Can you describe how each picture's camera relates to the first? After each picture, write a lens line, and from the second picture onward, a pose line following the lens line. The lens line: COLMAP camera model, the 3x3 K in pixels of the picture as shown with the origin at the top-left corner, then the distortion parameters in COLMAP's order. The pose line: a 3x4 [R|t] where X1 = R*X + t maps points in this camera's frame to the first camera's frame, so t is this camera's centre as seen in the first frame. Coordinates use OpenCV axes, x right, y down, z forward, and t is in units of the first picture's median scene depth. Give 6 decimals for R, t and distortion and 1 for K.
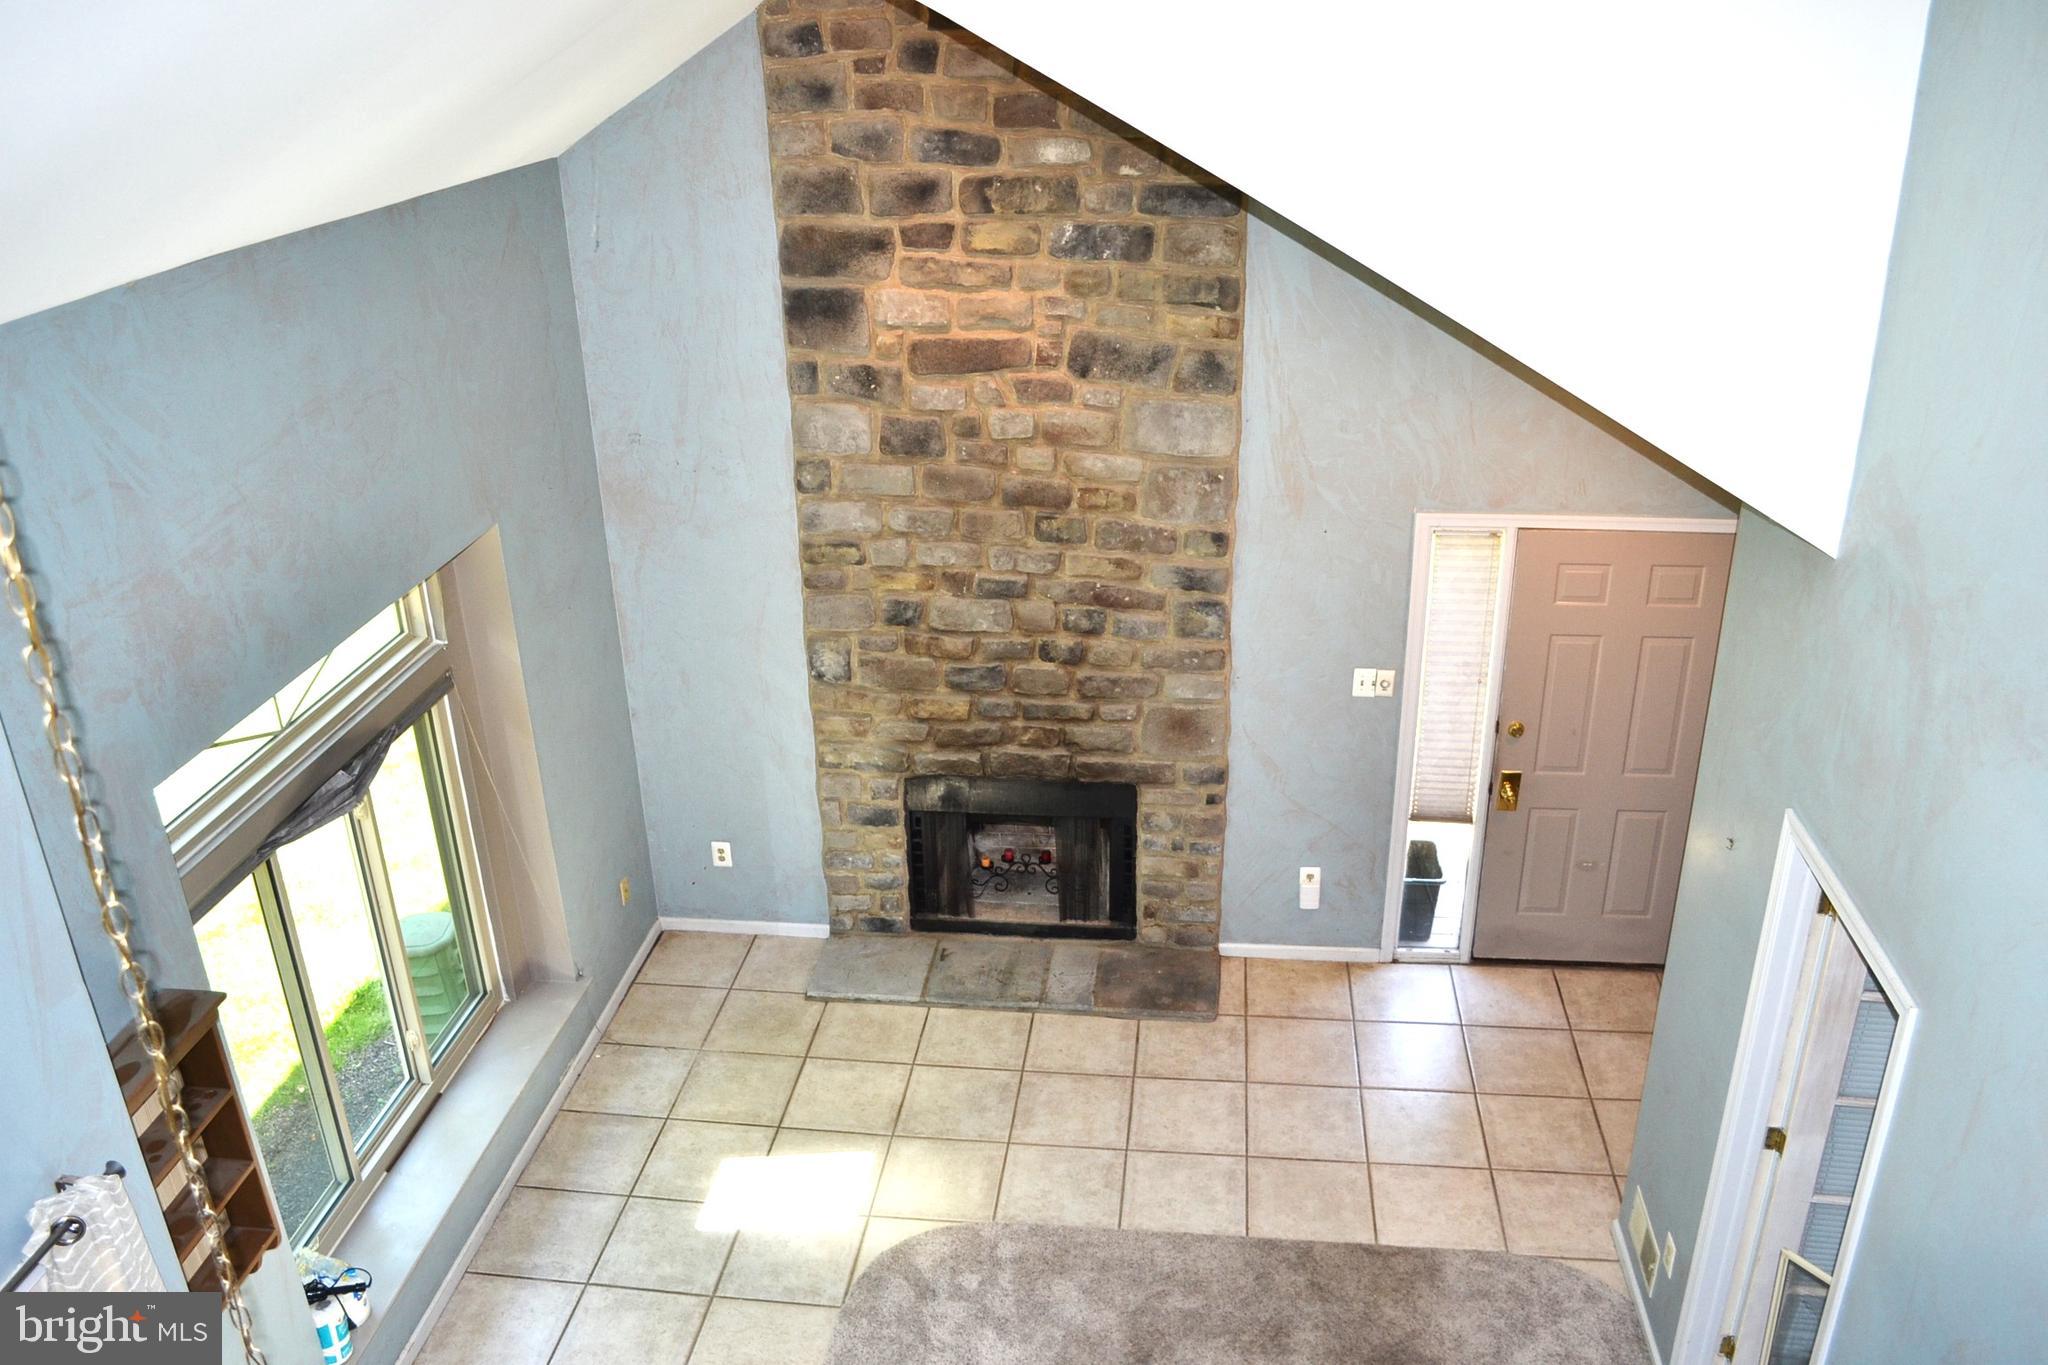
lens RADIAL K [[1638.9, 0, 996.3], [0, 1638.9, 723.1], [0, 0, 1]] dist [-0.075838, 0.003994]
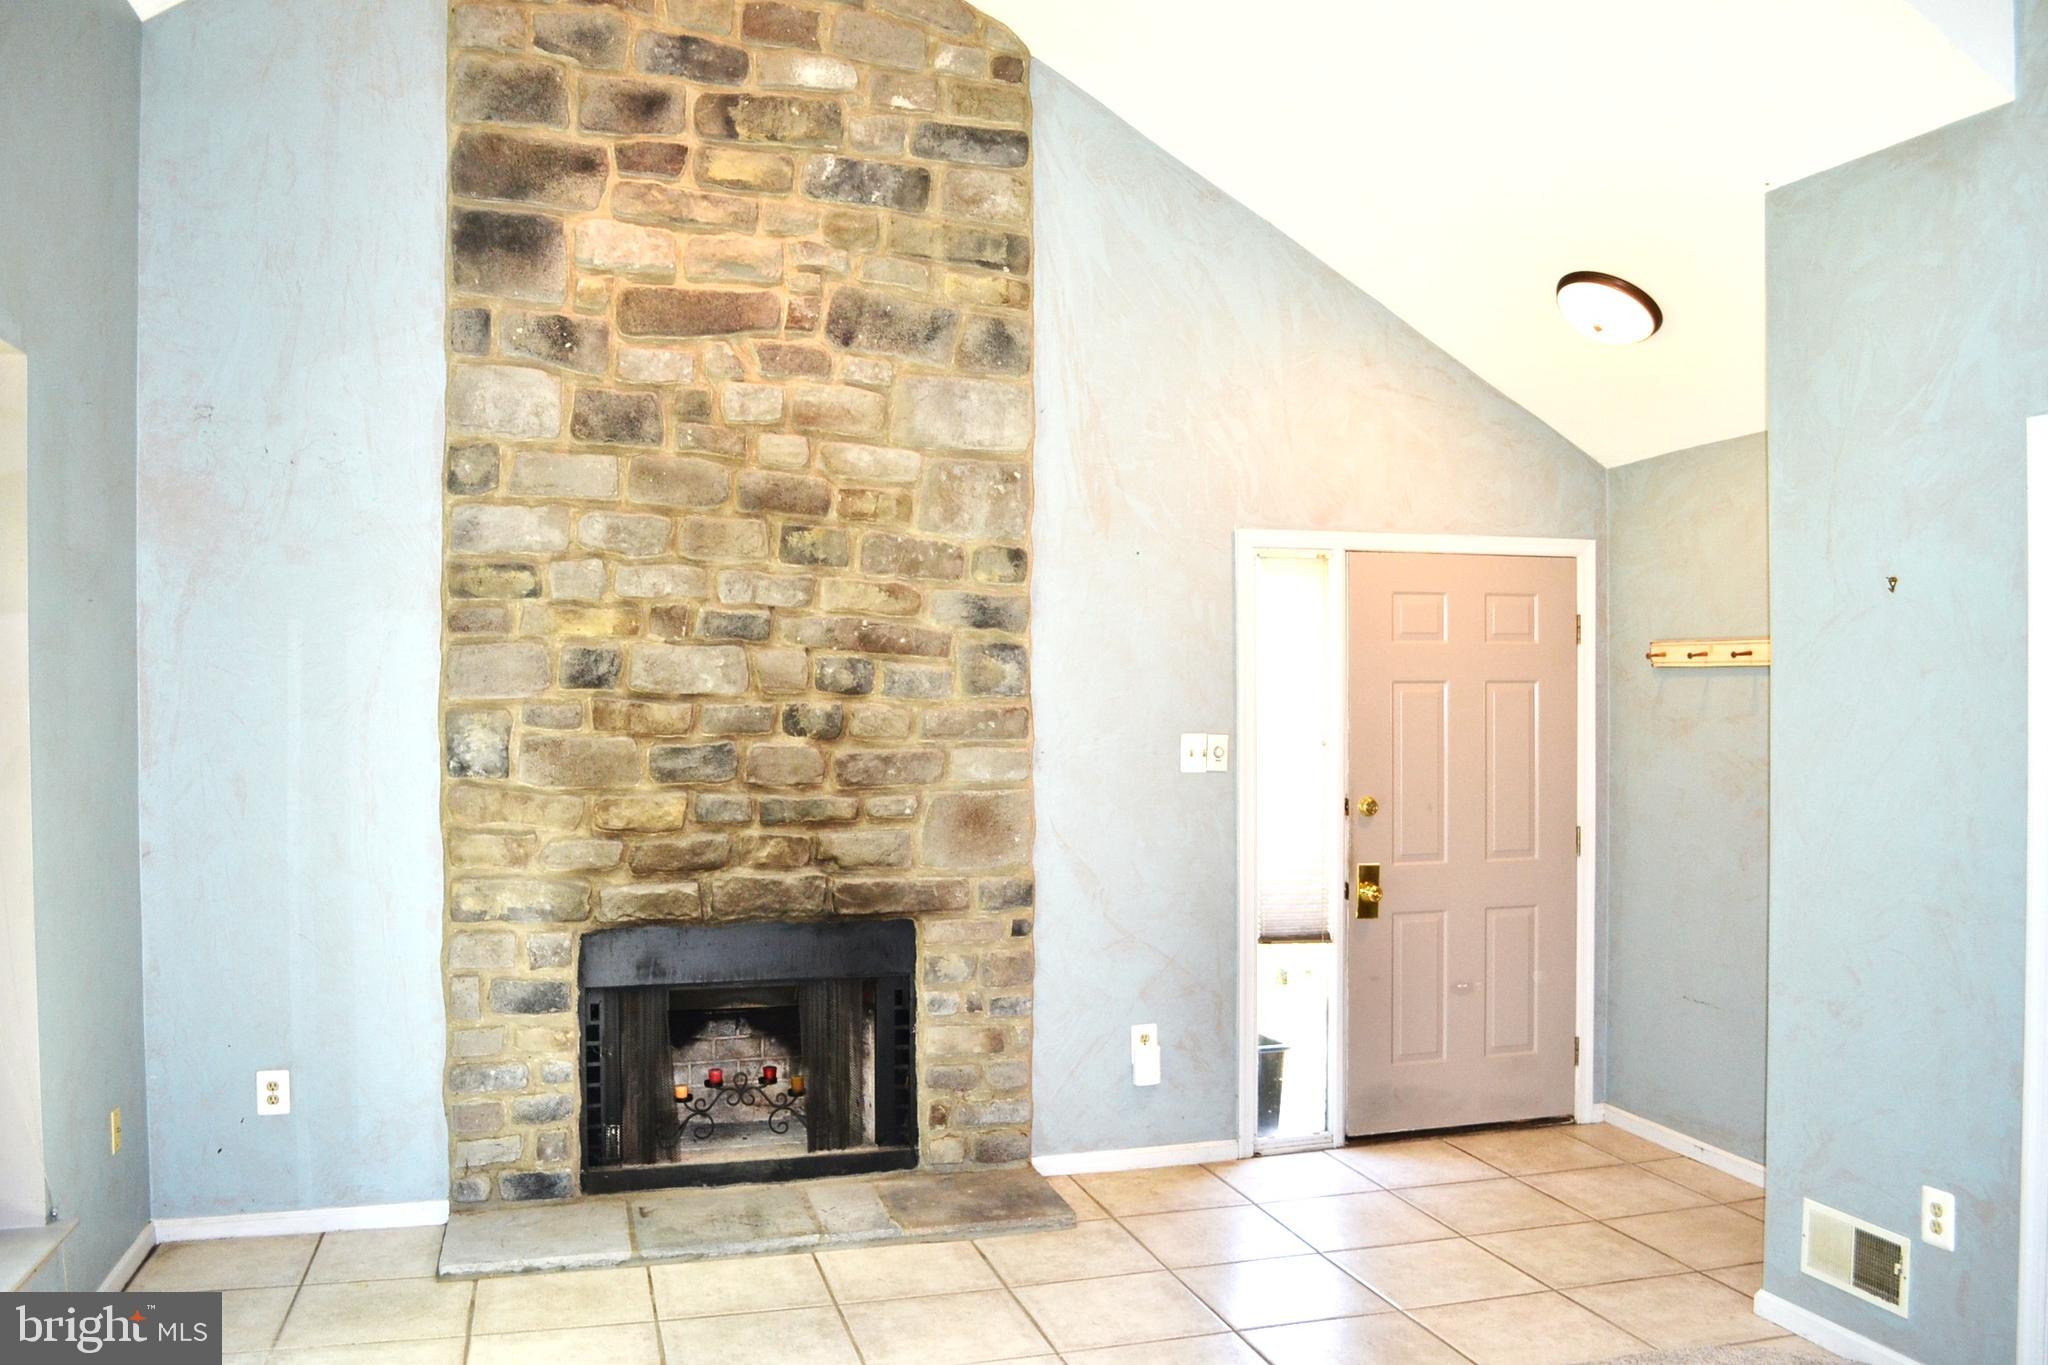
lens RADIAL K [[1638.9, 0, 996.3], [0, 1638.9, 723.1], [0, 0, 1]] dist [-0.075838, 0.003994]
pose [[0.922241, 0.021282, 0.386030, -0.171573], [0.142447, 0.909535, -0.390455, 0.260356], [-0.359417, 0.415082, 0.835779, 0.363993]]
